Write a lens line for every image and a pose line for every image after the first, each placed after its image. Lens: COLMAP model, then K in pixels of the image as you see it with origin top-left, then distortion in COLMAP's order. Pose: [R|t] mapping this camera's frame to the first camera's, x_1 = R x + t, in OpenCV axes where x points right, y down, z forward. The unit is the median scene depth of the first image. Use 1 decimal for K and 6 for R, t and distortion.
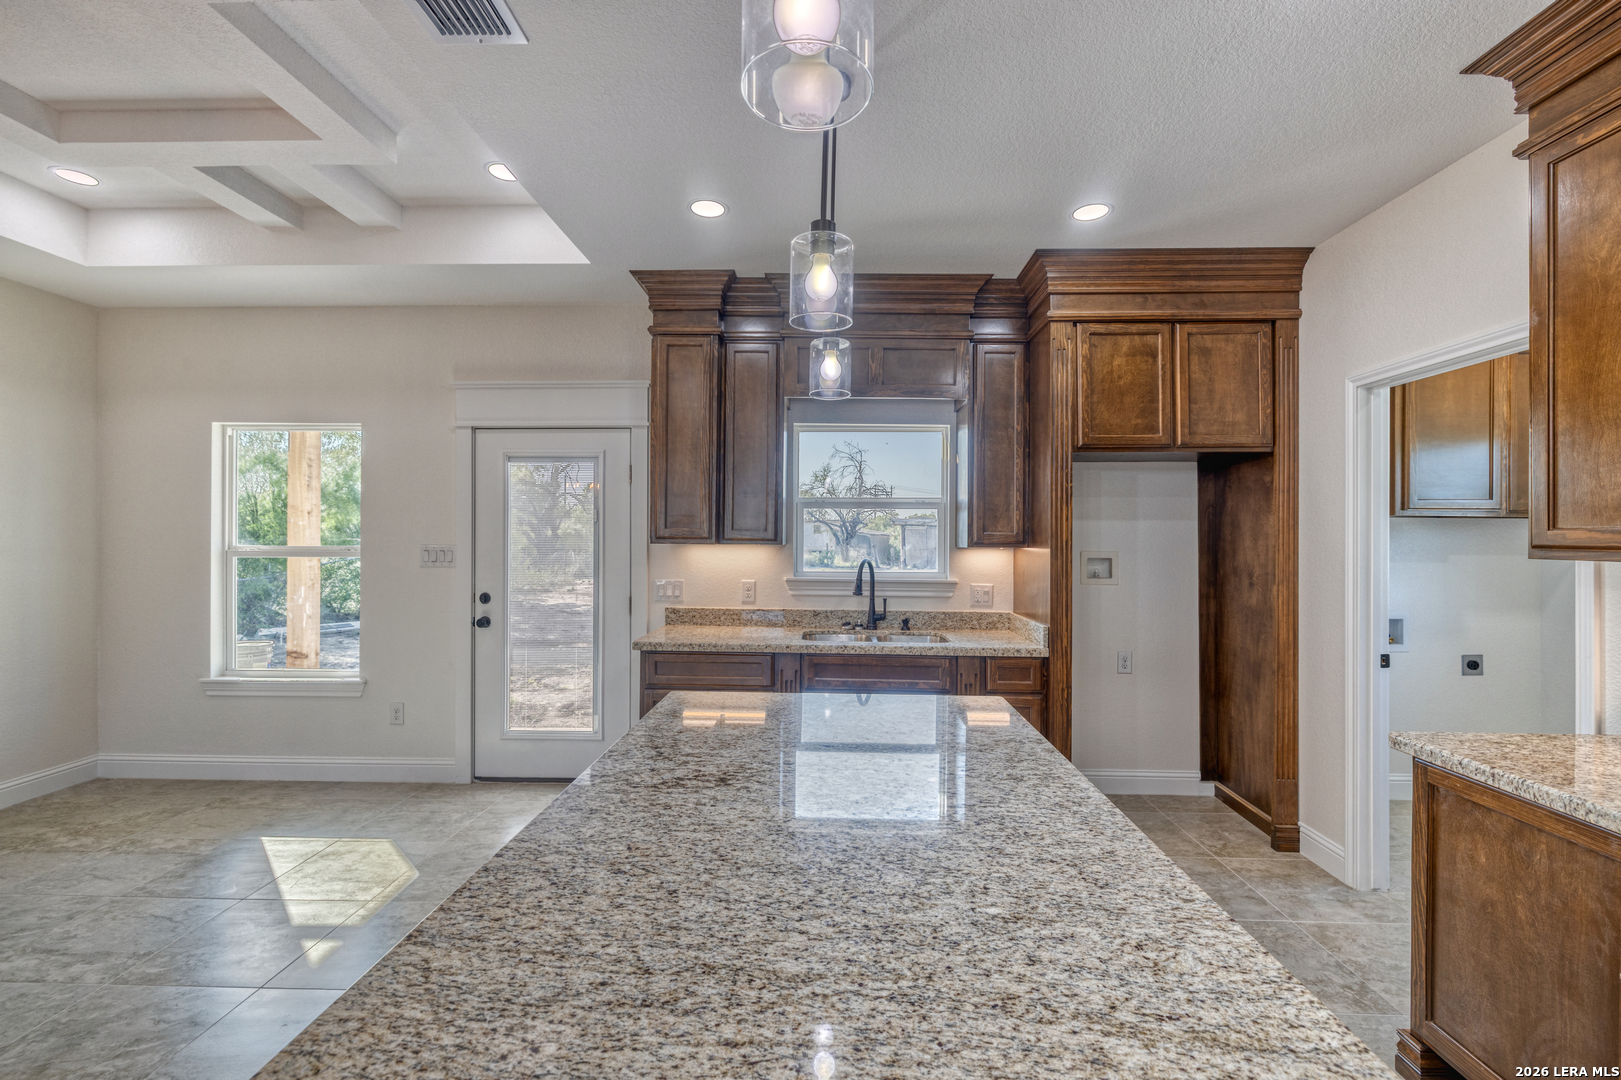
lens RADIAL K [[688.5, 0, 809.2], [0, 688.5, 532.0], [0, 0, 1]] dist [-0.000807, -0.000215]
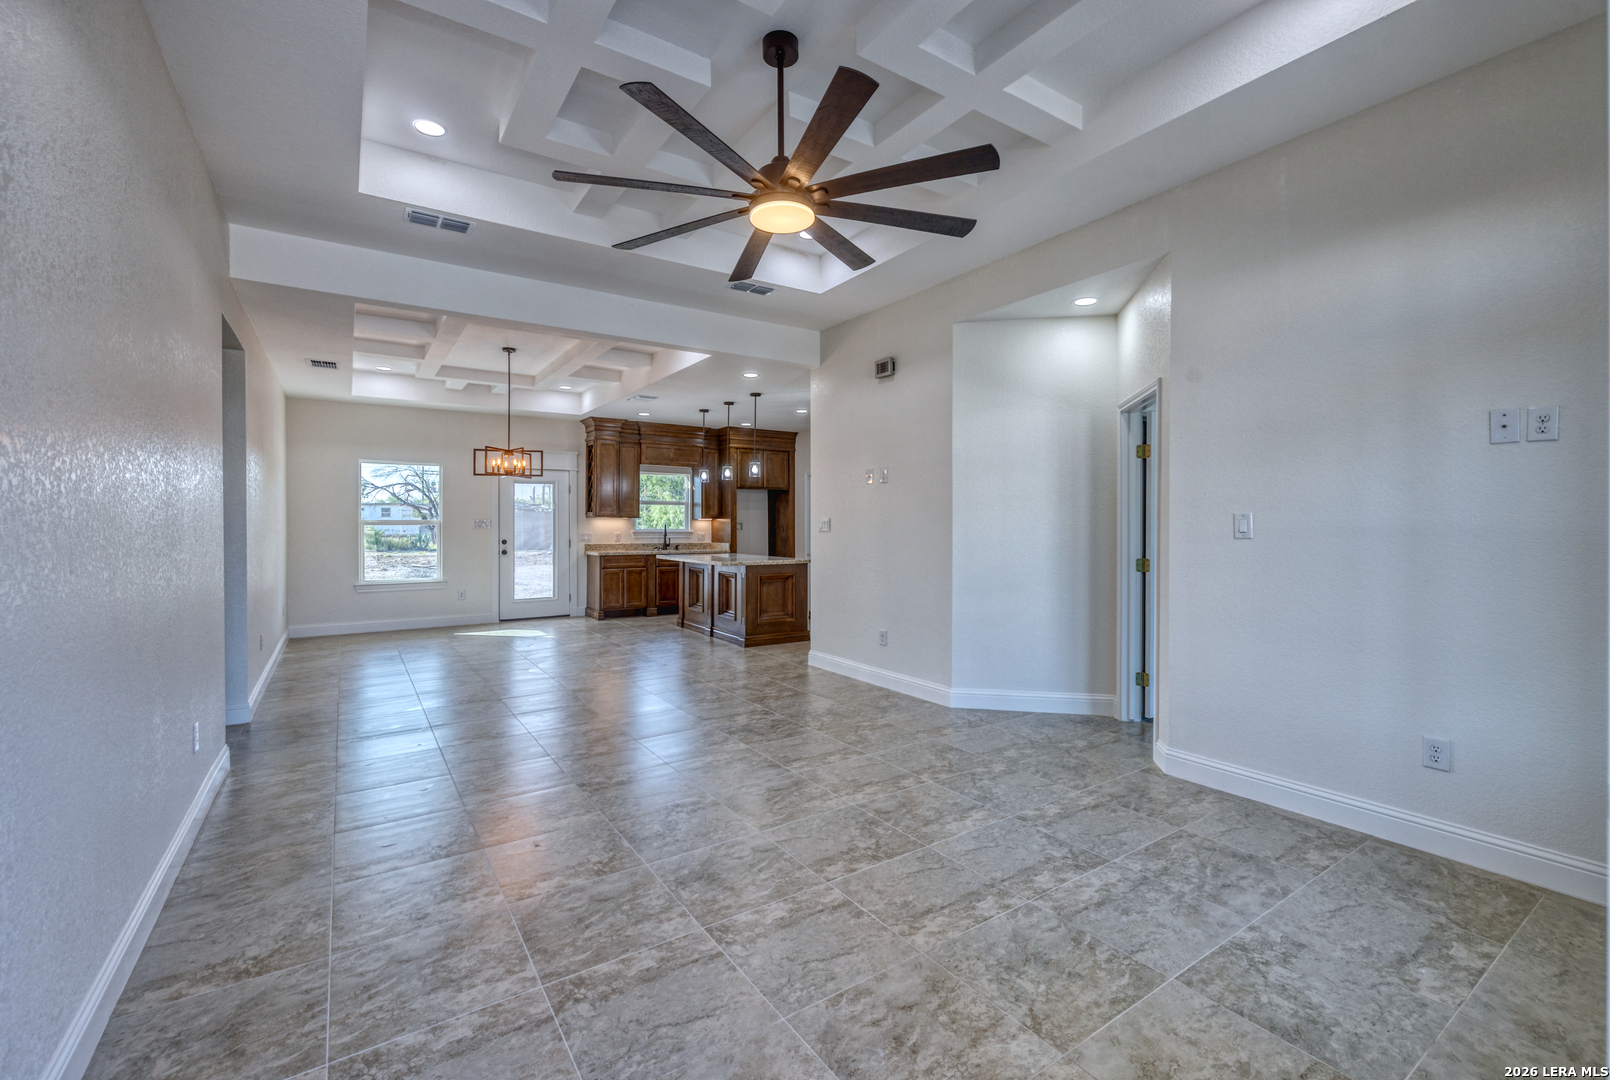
lens RADIAL K [[683.8, 0, 810.3], [0, 683.8, 524.5], [0, 0, 1]] dist [-0.000807, -0.000215]
pose [[0.816318, -0.007428, 0.577554, -1.073843], [0.001595, 0.999942, 0.010607, 0.017056], [-0.577600, -0.007738, 0.816283, -1.641881]]
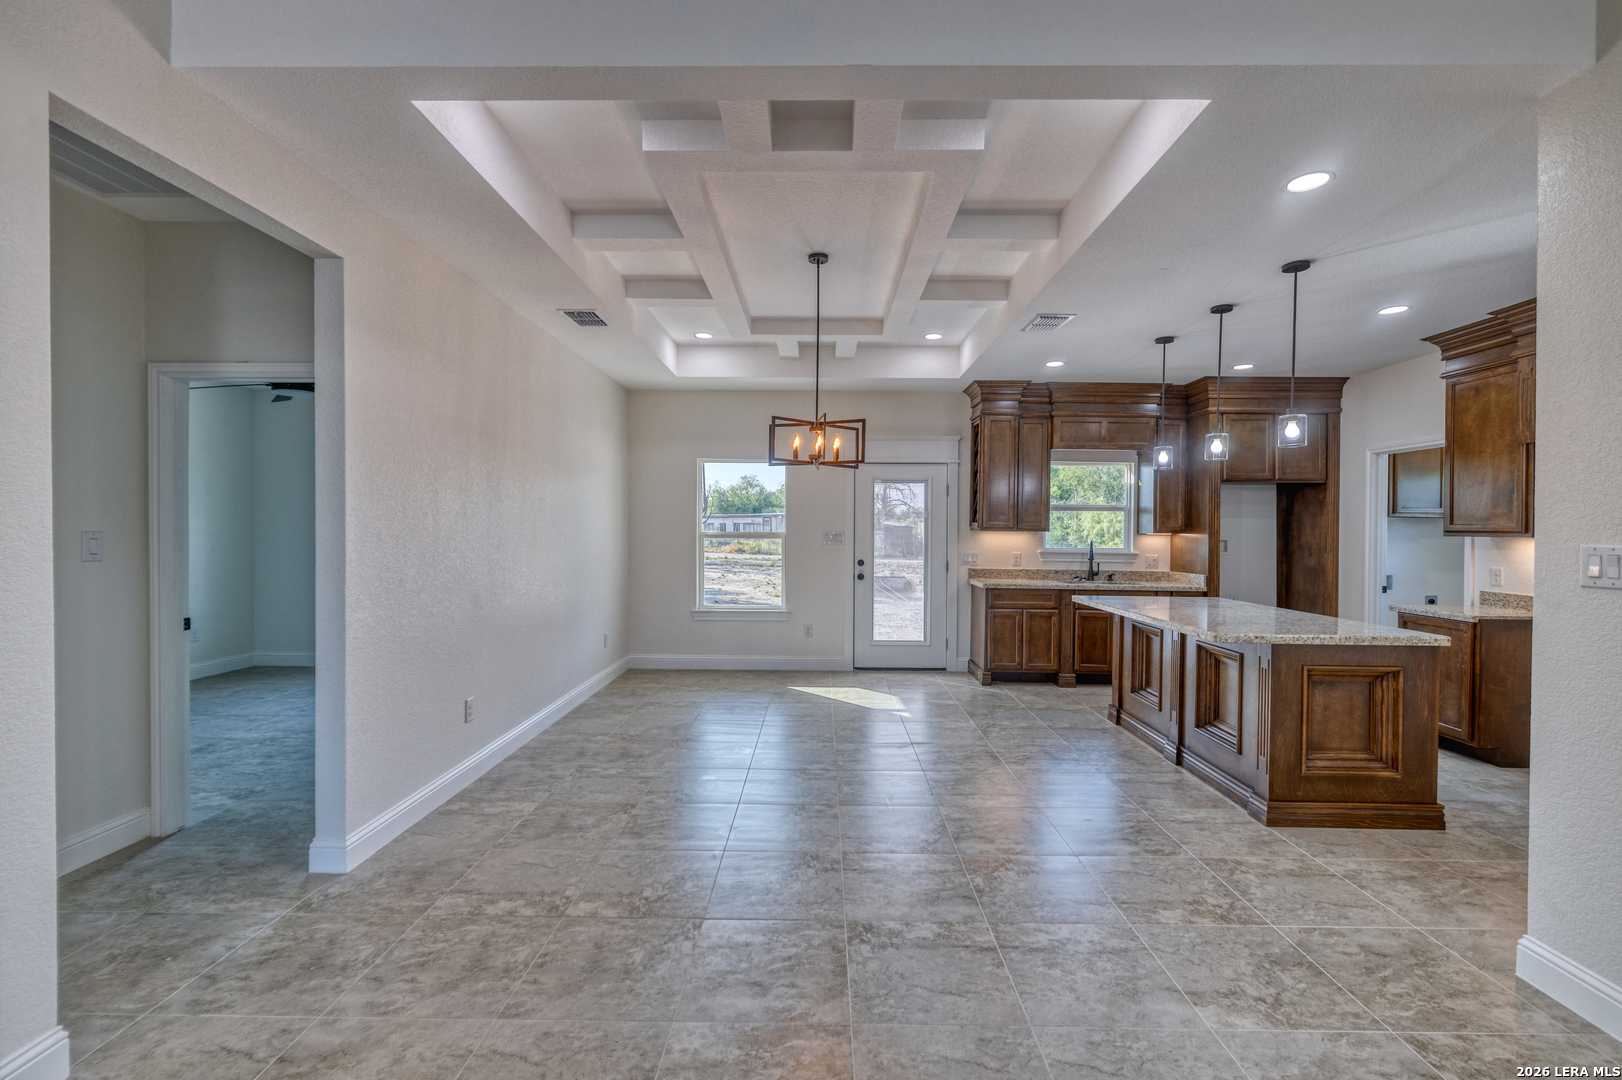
lens RADIAL K [[688.9, 0, 810.0], [0, 688.9, 531.4], [0, 0, 1]] dist [-0.000807, -0.000215]
pose [[0.999958, 0.002952, 0.008713, -0.687361], [-0.003028, 0.999958, 0.008679, 0.004425], [-0.008687, -0.008705, 0.999924, -0.796773]]
